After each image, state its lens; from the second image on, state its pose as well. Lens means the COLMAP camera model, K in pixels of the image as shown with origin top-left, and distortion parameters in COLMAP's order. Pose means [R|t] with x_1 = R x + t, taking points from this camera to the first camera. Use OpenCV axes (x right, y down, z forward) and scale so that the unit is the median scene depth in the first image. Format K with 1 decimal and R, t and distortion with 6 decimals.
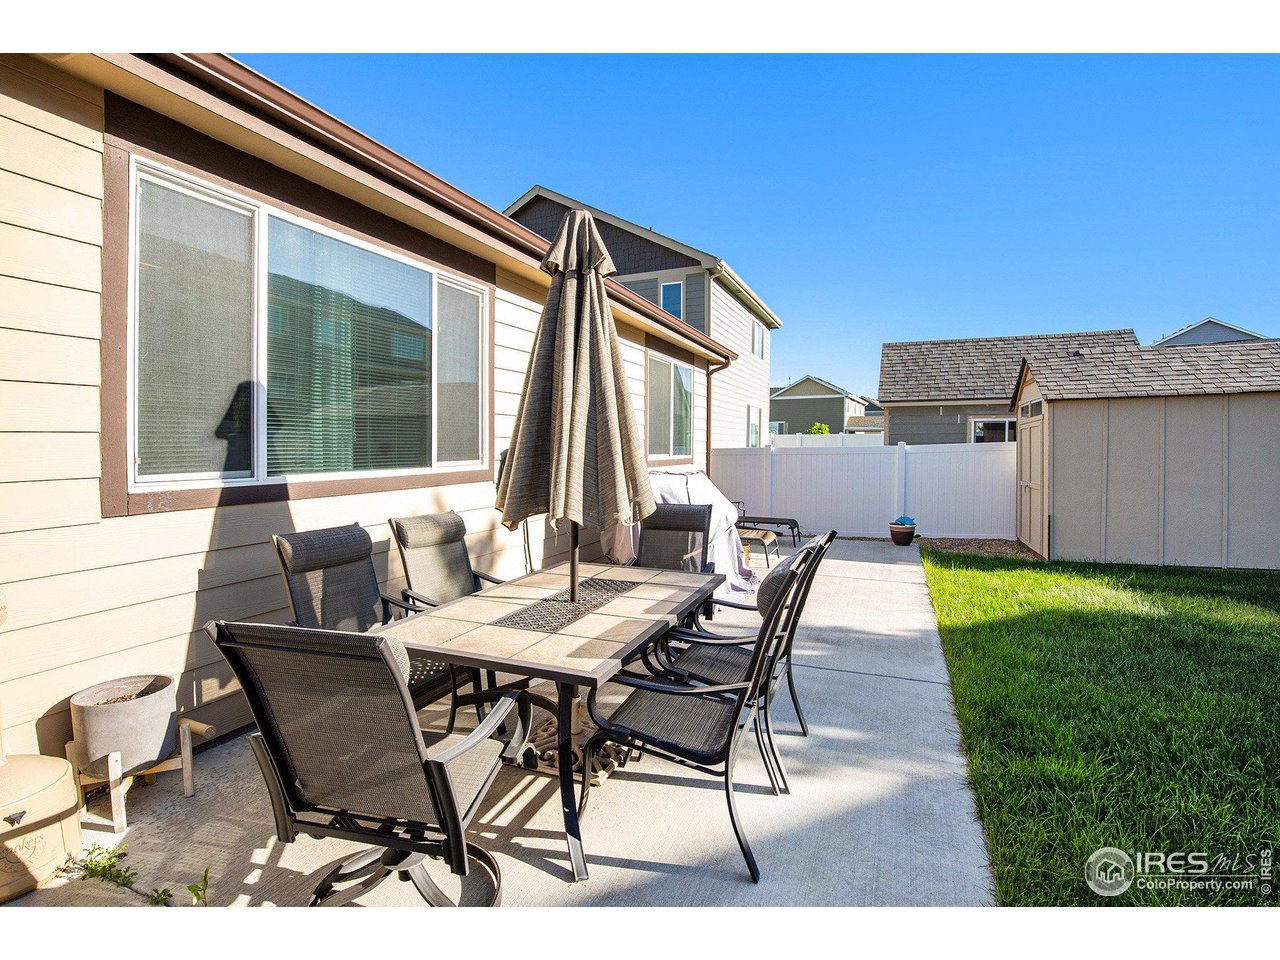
lens RADIAL K [[610.6, 0, 646.8], [0, 610.6, 470.4], [0, 0, 1]] dist [-0.027584, 0.000729]
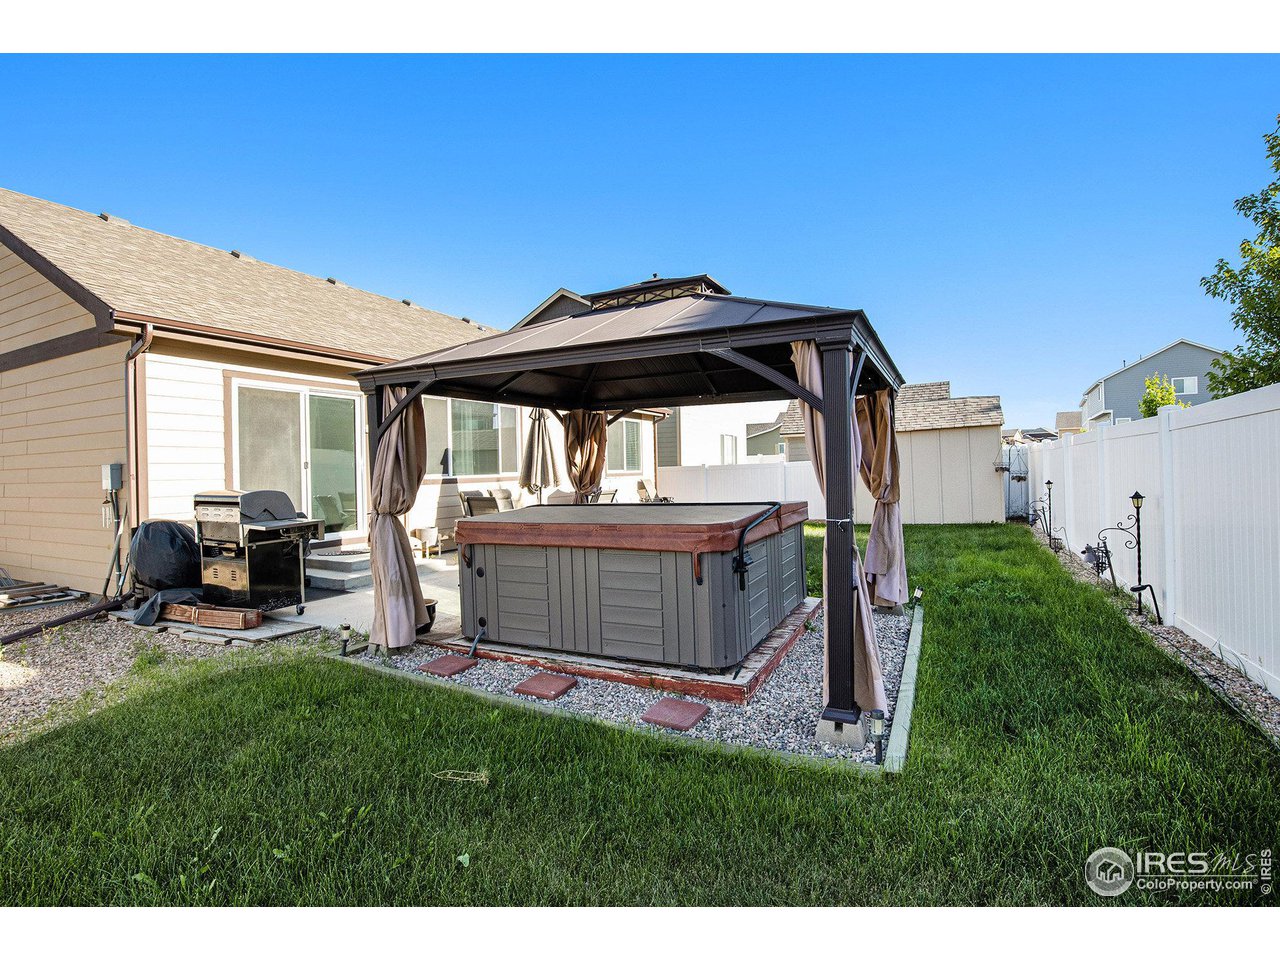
lens RADIAL K [[610.6, 0, 646.8], [0, 610.6, 470.4], [0, 0, 1]] dist [-0.027584, 0.000729]
pose [[0.995882, -0.018581, -0.088735, 0.745449], [0.015563, 0.999281, -0.034580, 0.113652], [0.089314, 0.033056, 0.995455, -2.269392]]
